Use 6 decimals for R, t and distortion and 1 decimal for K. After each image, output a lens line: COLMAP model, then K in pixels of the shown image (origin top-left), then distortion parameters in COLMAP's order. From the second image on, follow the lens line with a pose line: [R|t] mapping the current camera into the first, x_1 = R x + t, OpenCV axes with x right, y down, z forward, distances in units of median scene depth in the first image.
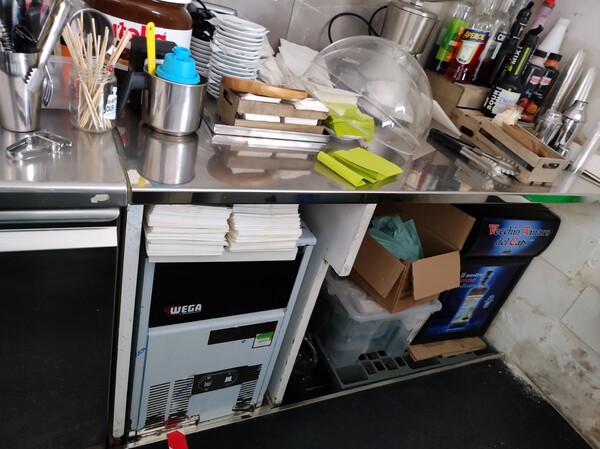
lens RADIAL K [[442.3, 0, 299.5], [0, 442.3, 229.6], [0, 0, 1]] dist [0.022341, -0.015477]
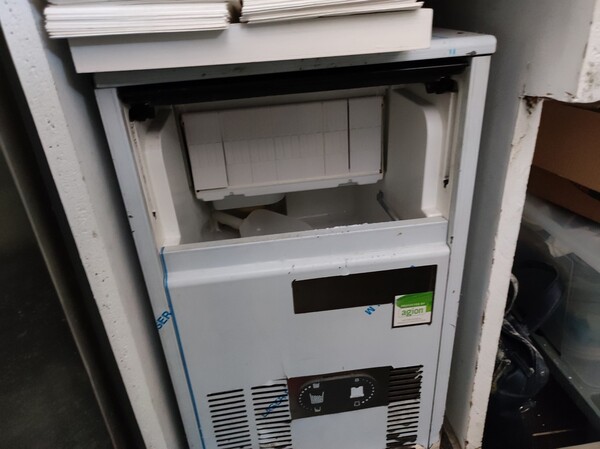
lens RADIAL K [[442.3, 0, 299.3], [0, 442.3, 223.8], [0, 0, 1]] dist [0.022341, -0.015477]
pose [[0.903266, -0.125690, -0.410259, 0.018263], [0.080149, 0.988730, -0.126452, 0.206970], [0.421529, 0.081338, 0.903160, 0.495675]]
